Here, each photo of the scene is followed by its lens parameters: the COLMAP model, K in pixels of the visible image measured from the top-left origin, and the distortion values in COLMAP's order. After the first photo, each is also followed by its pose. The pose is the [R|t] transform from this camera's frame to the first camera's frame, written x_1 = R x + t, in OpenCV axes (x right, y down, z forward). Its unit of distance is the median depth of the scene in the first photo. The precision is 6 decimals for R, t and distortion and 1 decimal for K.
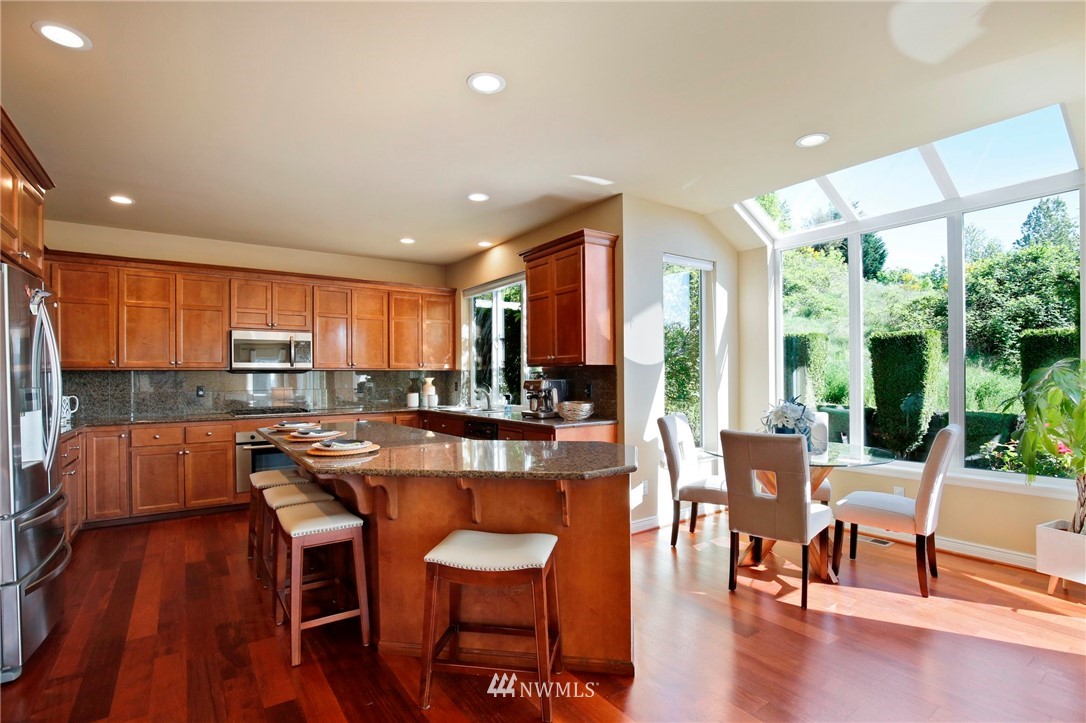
lens RADIAL K [[521.5, 0, 543.5], [0, 521.5, 374.3], [0, 0, 1]] dist [-0.027854, 0.000451]
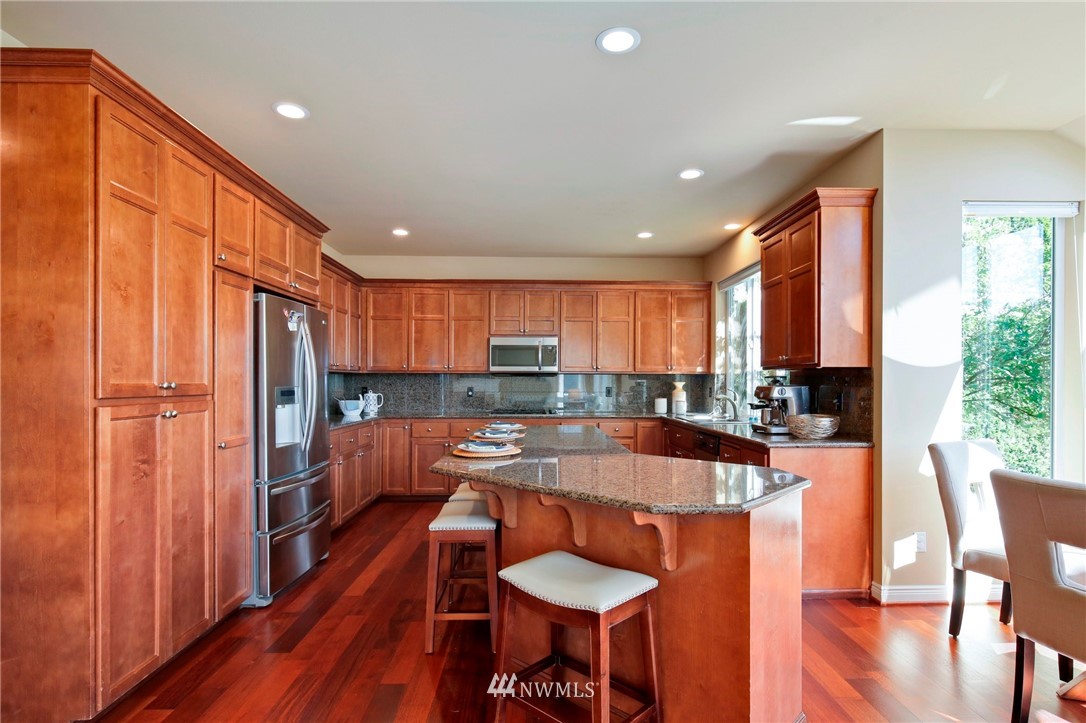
lens RADIAL K [[551.6, 0, 543.4], [0, 551.6, 378.1], [0, 0, 1]] dist [-0.000245, 0.000256]
pose [[0.832806, 0.006430, -0.553528, 0.163508], [-0.006350, 0.999978, 0.002062, -0.000992], [0.553529, 0.001798, 0.832828, 0.088890]]
